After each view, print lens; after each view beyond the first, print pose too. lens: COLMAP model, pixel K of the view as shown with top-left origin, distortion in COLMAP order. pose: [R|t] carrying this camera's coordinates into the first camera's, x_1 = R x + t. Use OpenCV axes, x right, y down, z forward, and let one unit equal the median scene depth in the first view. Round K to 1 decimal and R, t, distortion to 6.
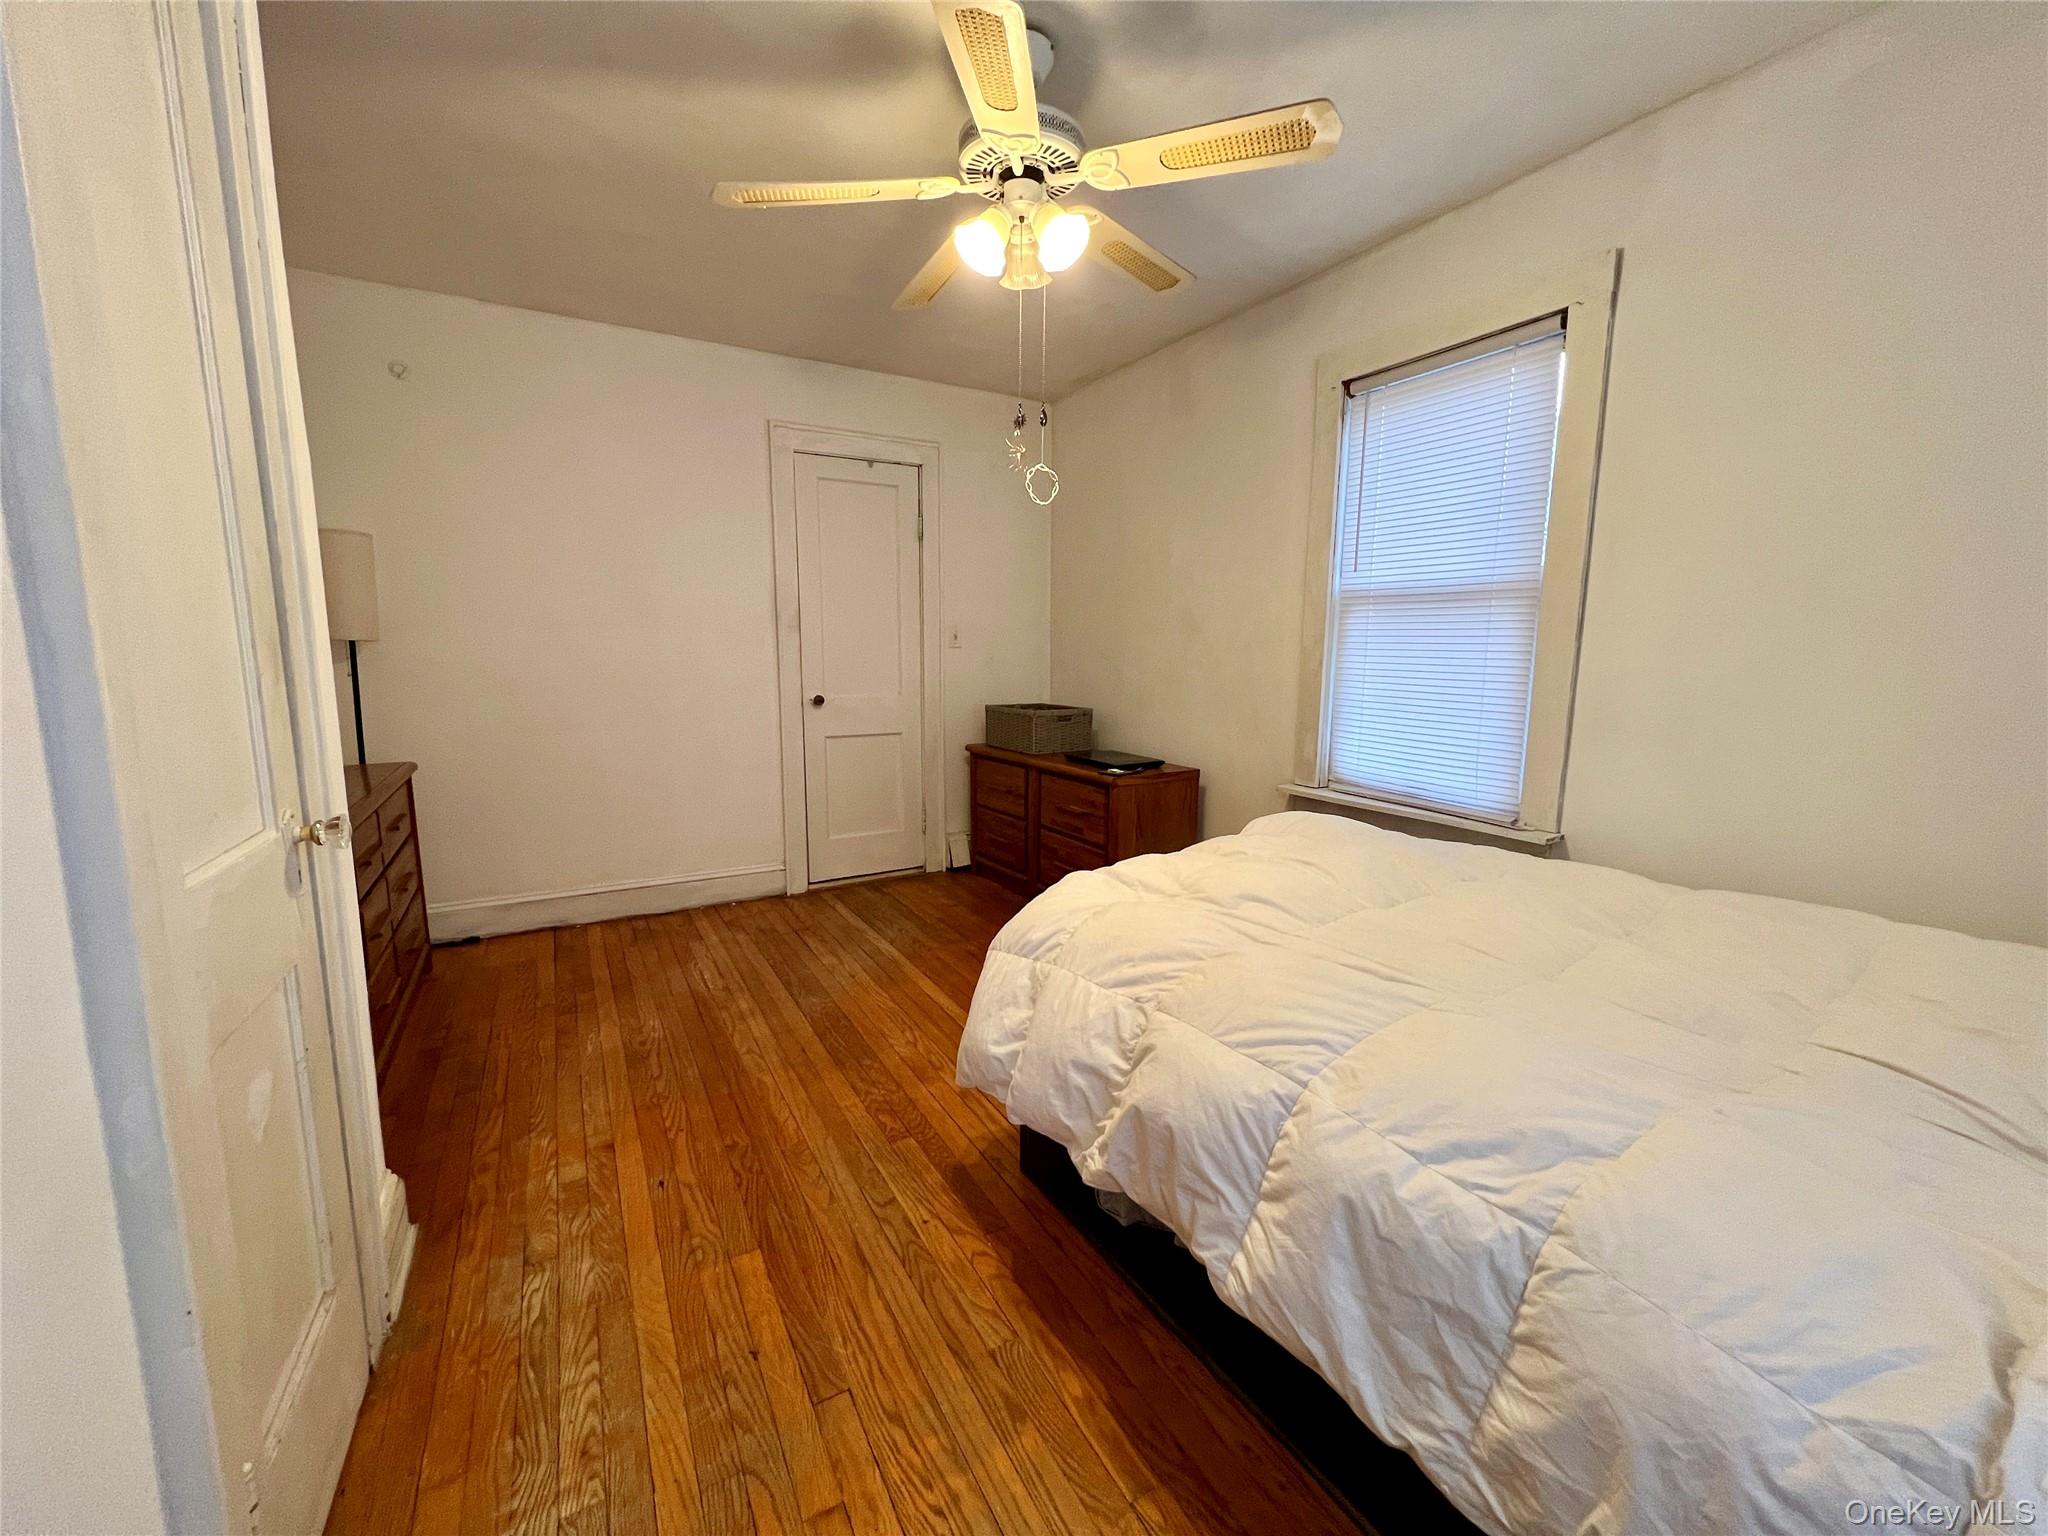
lens RADIAL K [[812.9, 0, 1024.1], [0, 812.9, 764.9], [0, 0, 1]] dist [-0.001203, 0.000011]
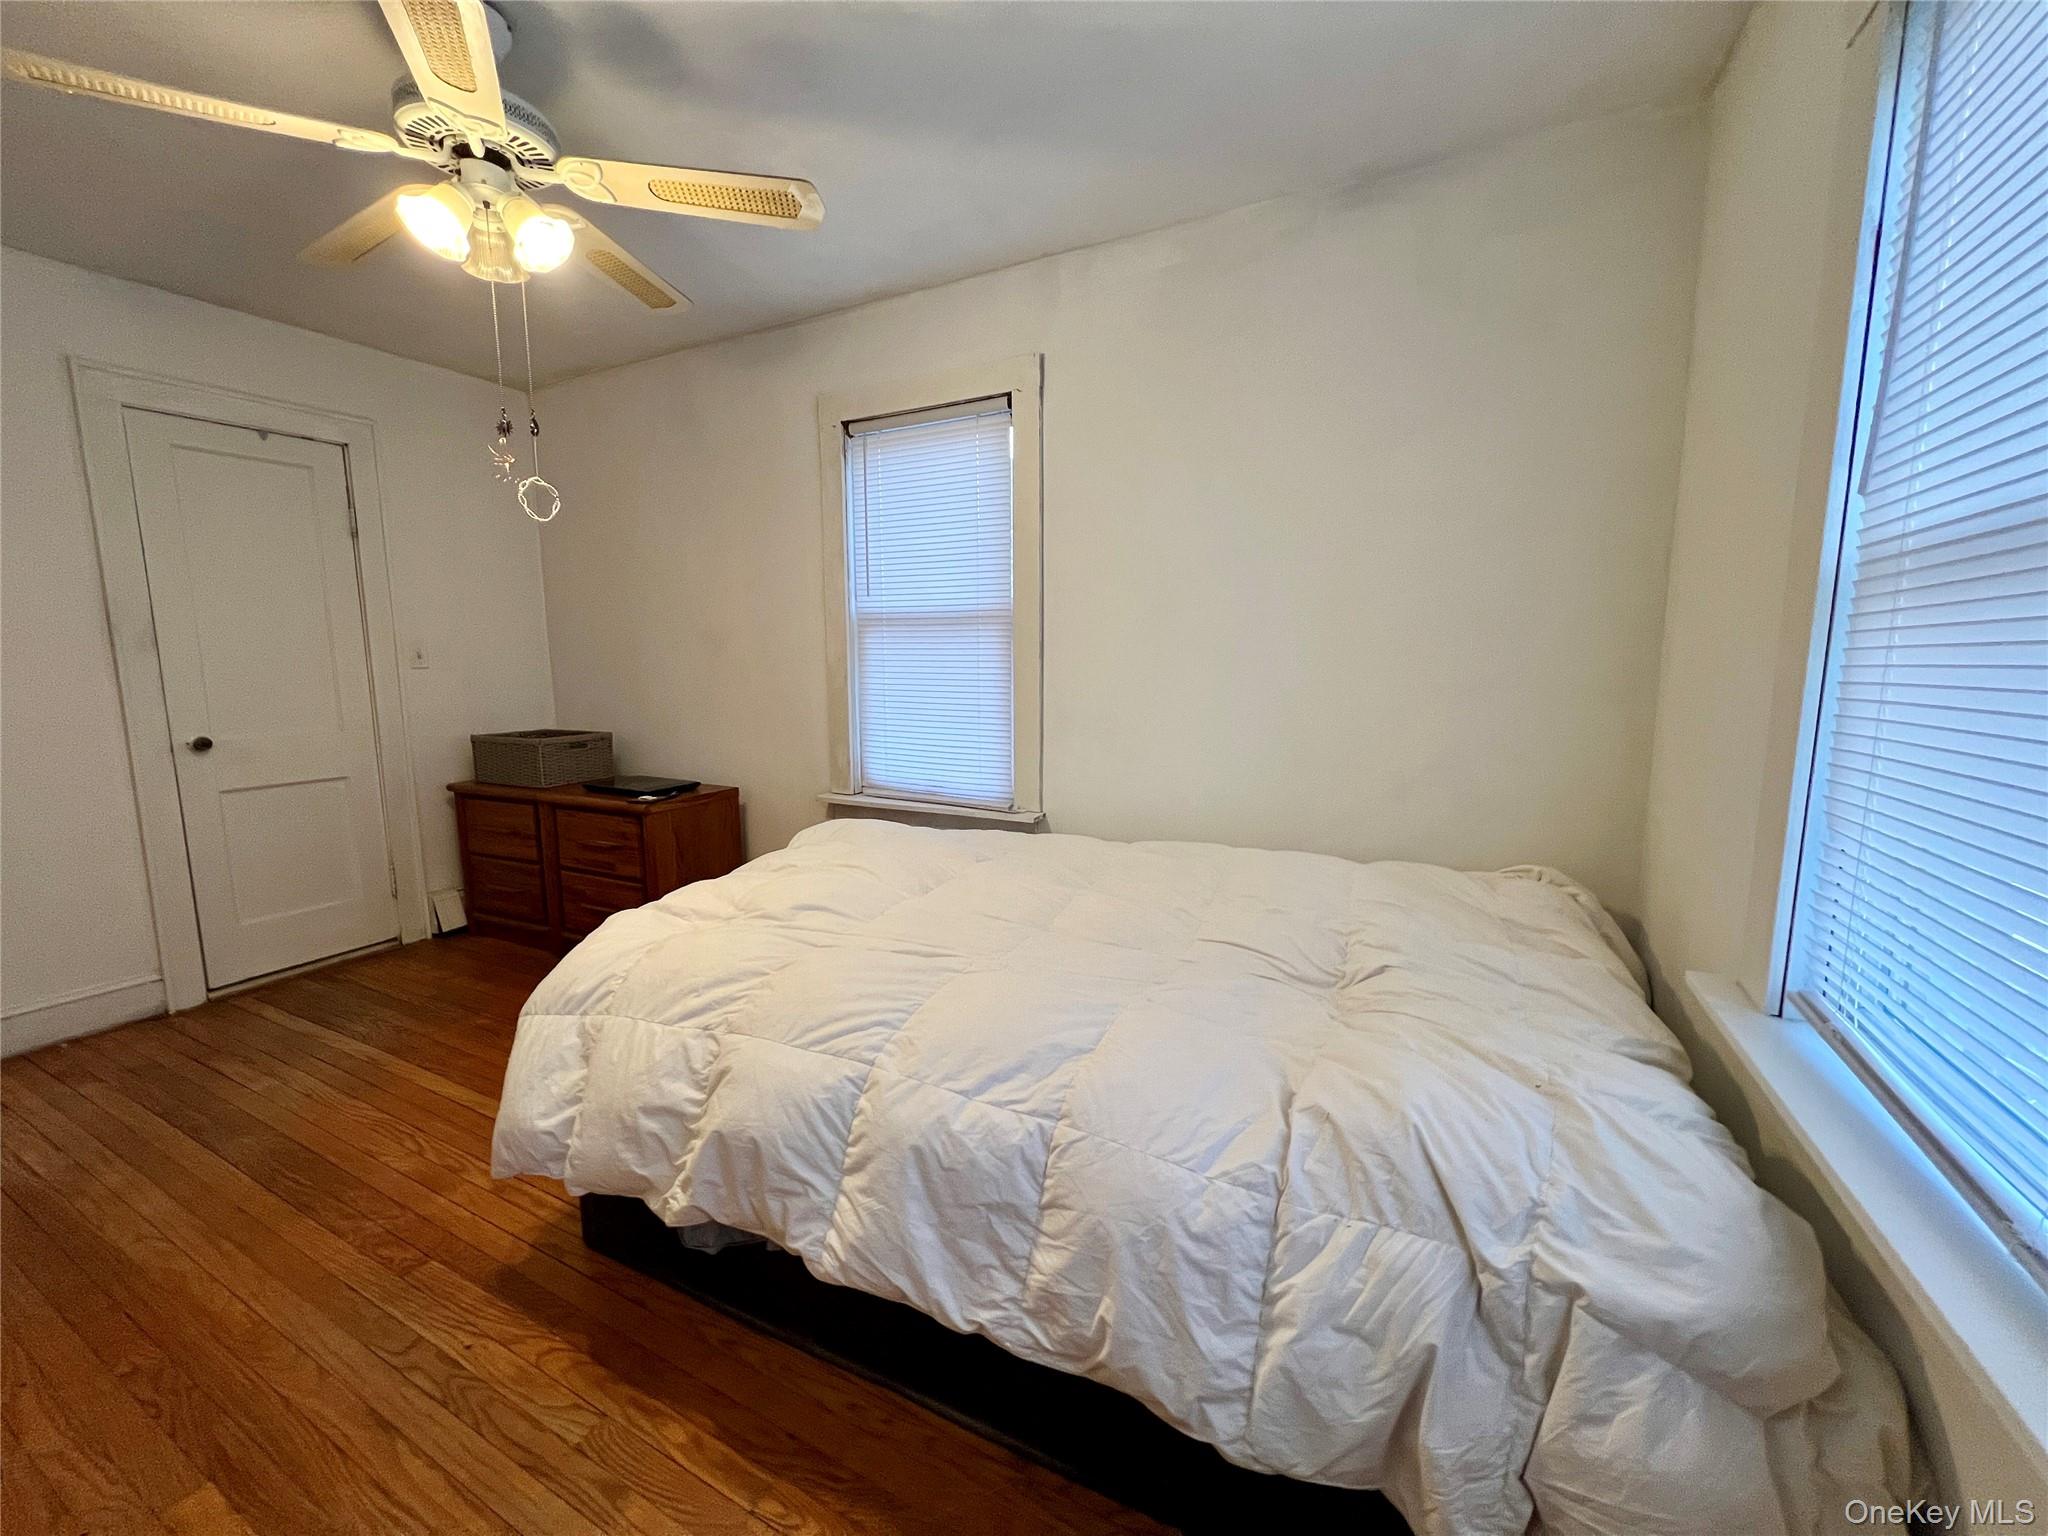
lens RADIAL K [[812.9, 0, 1020.8], [0, 812.9, 764.3], [0, 0, 1]] dist [-0.001203, 0.000011]
pose [[0.845096, -0.082767, 0.528168, -0.027588], [0.087741, 0.996020, 0.015693, -0.013948], [-0.527365, 0.033080, 0.848995, -0.055030]]
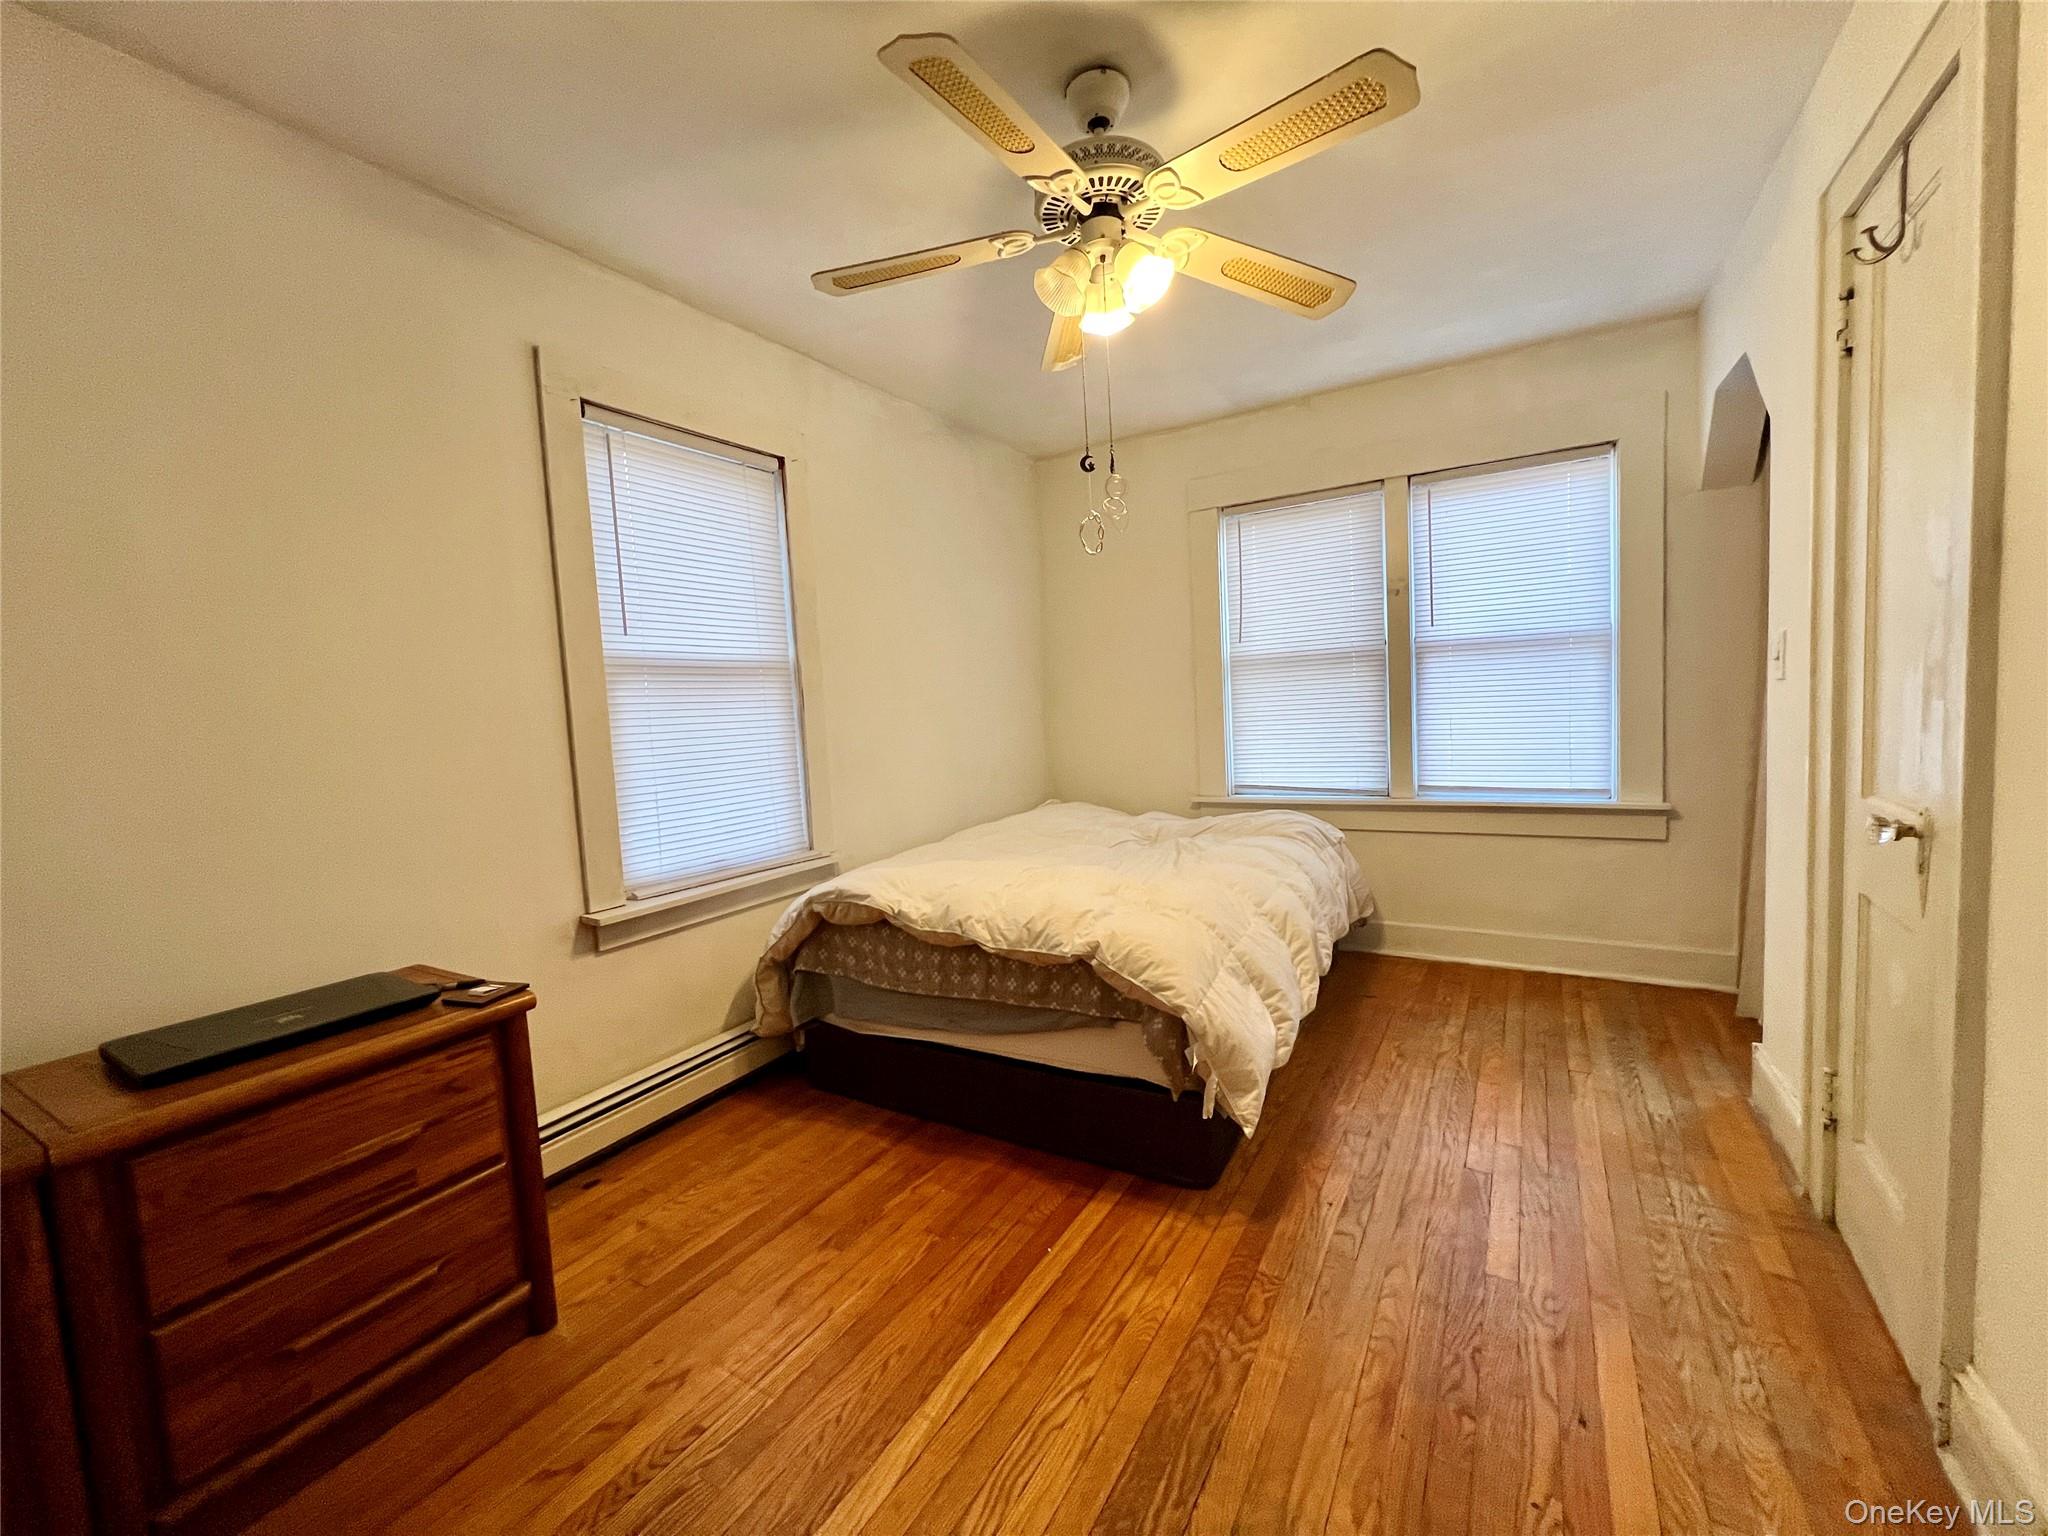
lens RADIAL K [[812.9, 0, 1021.3], [0, 812.9, 769.3], [0, 0, 1]] dist [-0.001203, 0.000011]
pose [[-0.477607, -0.053397, 0.876949, -0.792505], [0.173141, 0.972856, 0.153534, -0.241928], [-0.861344, 0.225165, -0.455398, 1.592691]]
